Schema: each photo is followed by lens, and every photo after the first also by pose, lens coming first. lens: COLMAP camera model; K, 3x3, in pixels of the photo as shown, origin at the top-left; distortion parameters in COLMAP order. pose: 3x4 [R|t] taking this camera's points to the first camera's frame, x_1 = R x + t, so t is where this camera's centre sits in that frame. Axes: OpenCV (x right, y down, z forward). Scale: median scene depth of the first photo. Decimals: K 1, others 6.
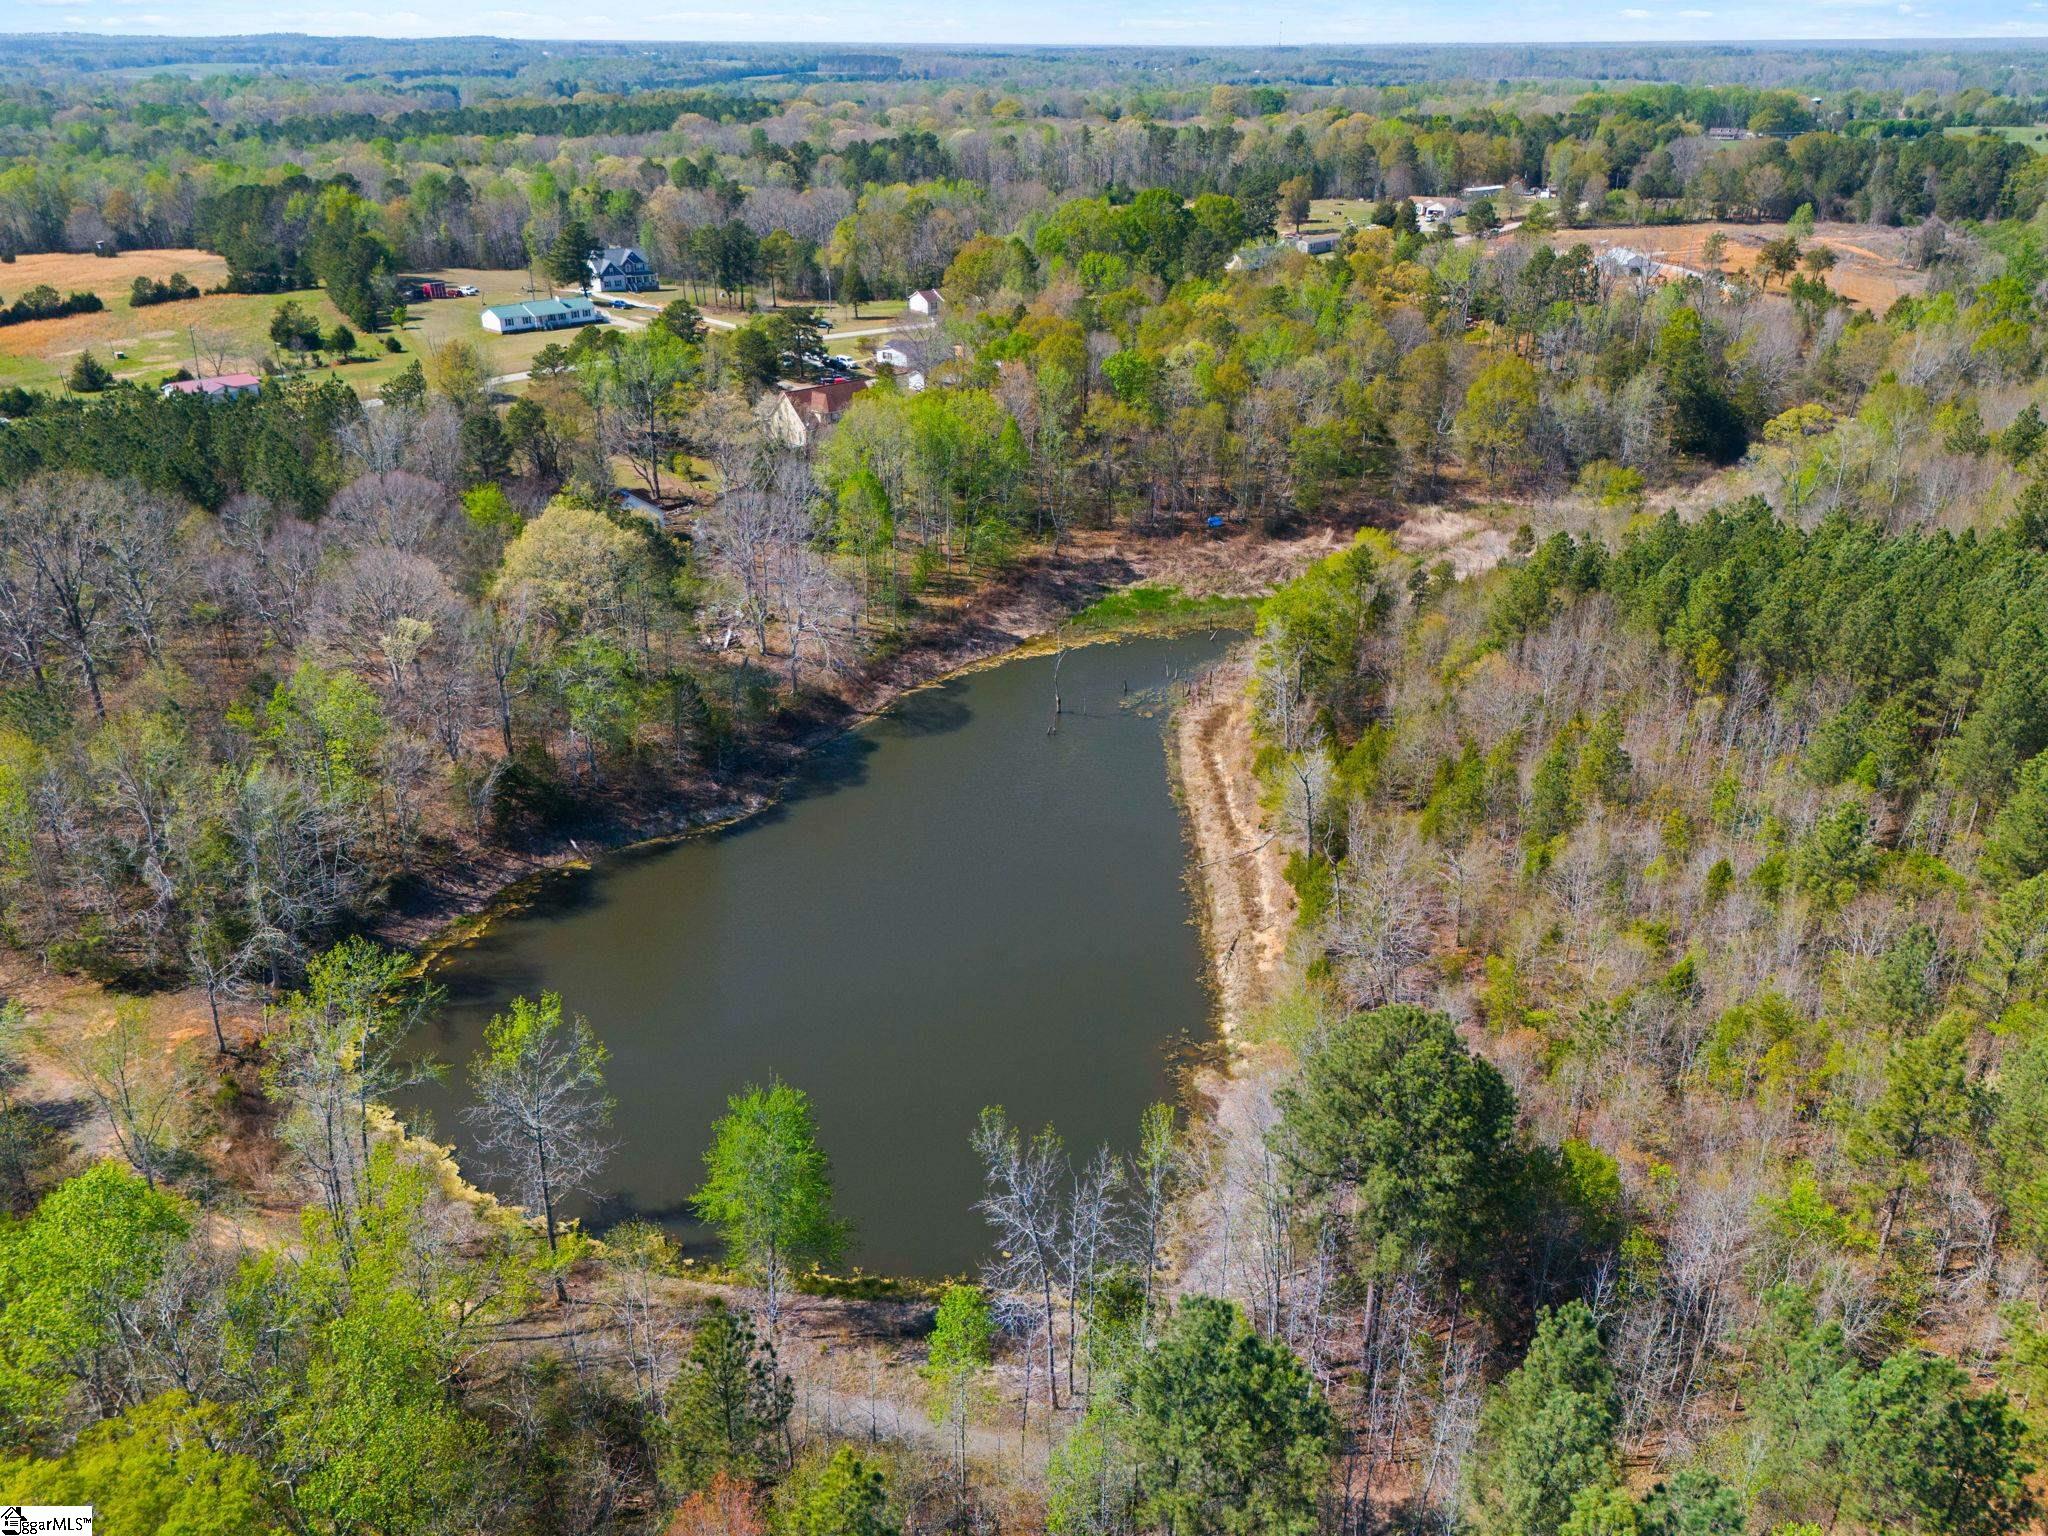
lens RADIAL K [[1529.6, 0, 1029.4], [0, 1529.6, 792.0], [0, 0, 1]] dist [0.066502, -0.058150]
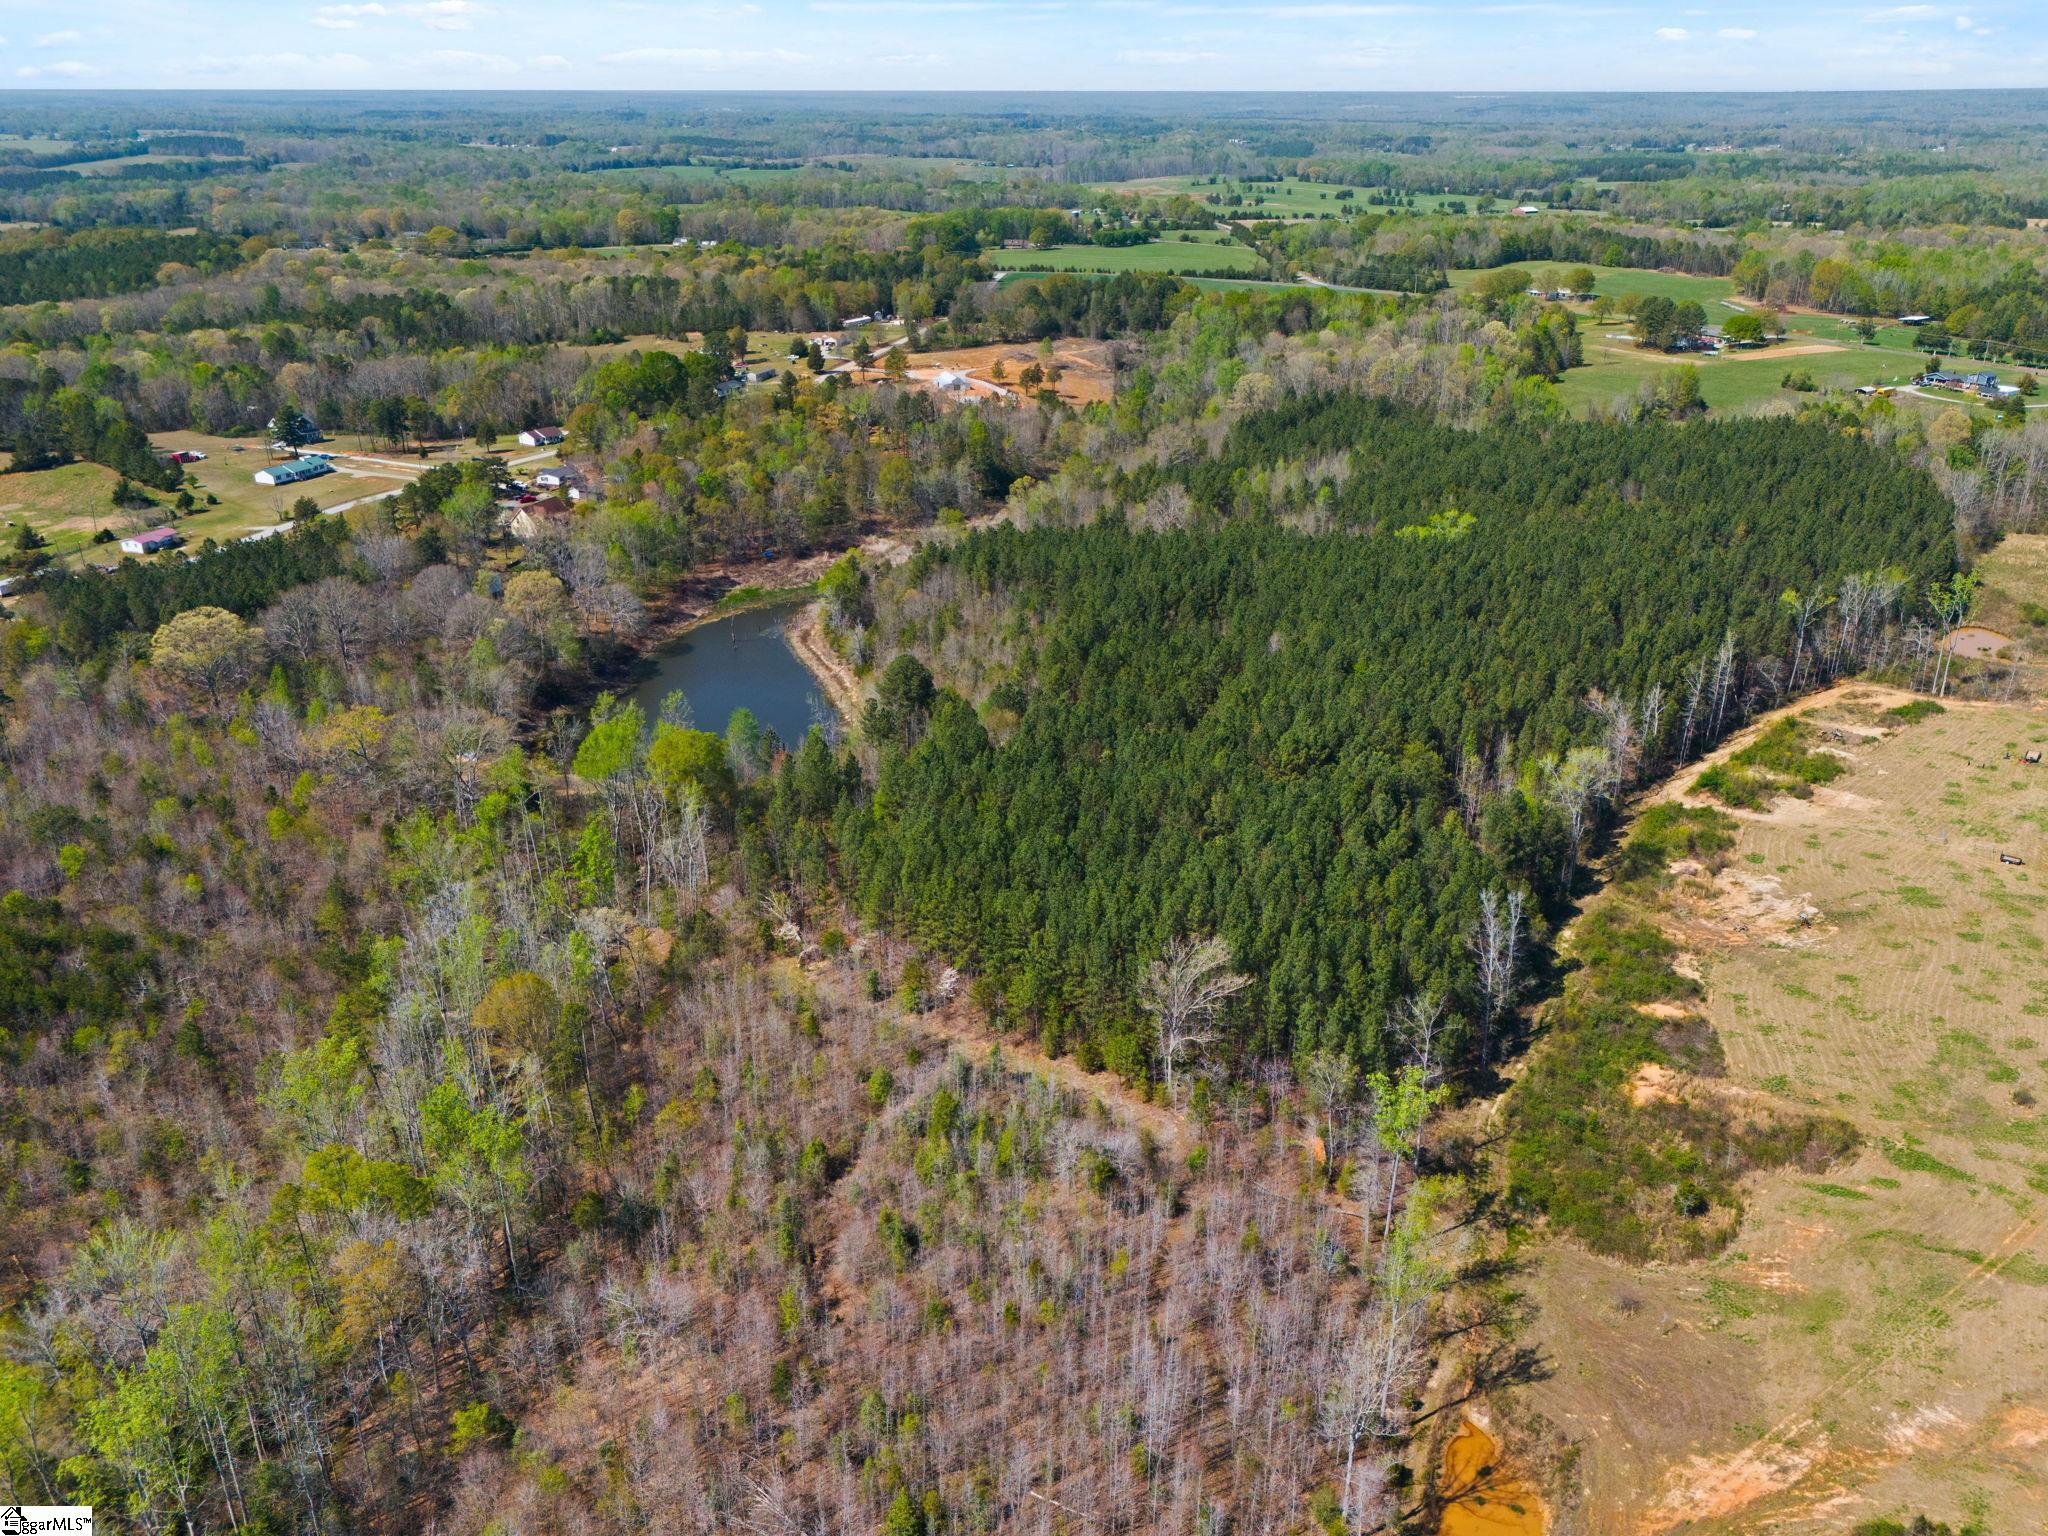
lens RADIAL K [[1529.6, 0, 1029.4], [0, 1529.6, 792.0], [0, 0, 1]] dist [0.066502, -0.058150]
pose [[0.926934, -0.158006, 0.340334, -0.298275], [0.166972, 0.985957, 0.002981, 0.182298], [-0.336025, 0.054064, 0.940300, -0.985832]]
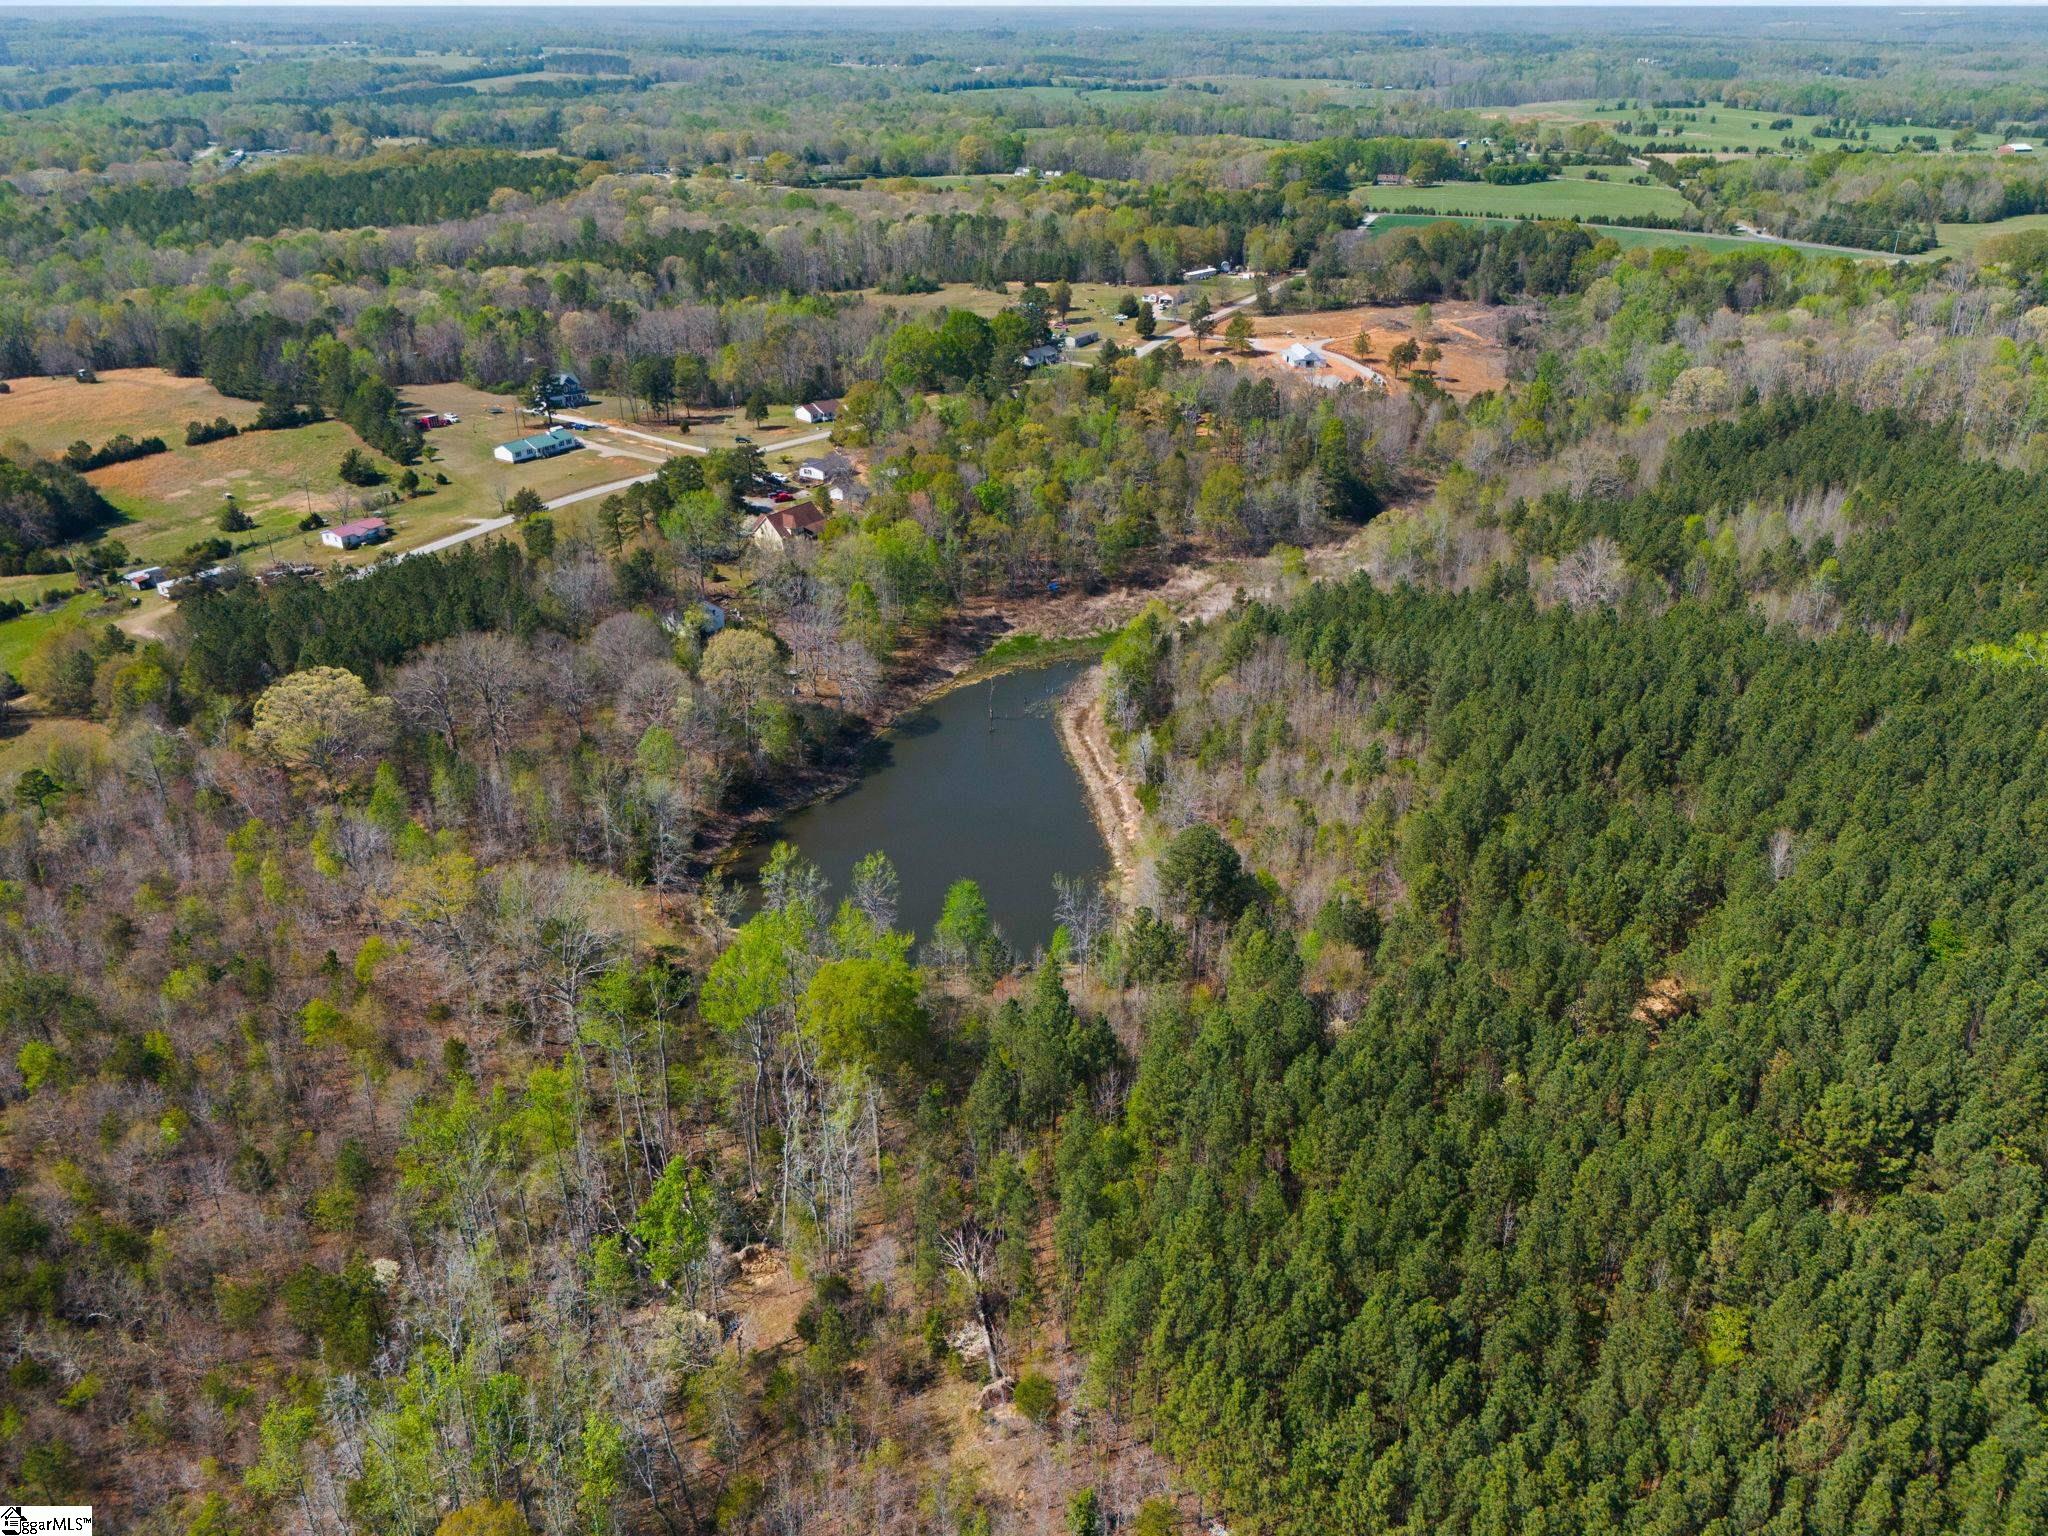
lens RADIAL K [[1529.6, 0, 1029.4], [0, 1529.6, 792.0], [0, 0, 1]] dist [0.066502, -0.058150]
pose [[0.985988, -0.077520, 0.147711, -0.159357], [0.075145, 0.996939, 0.021602, -0.001939], [-0.148934, -0.010200, 0.988795, -0.582123]]
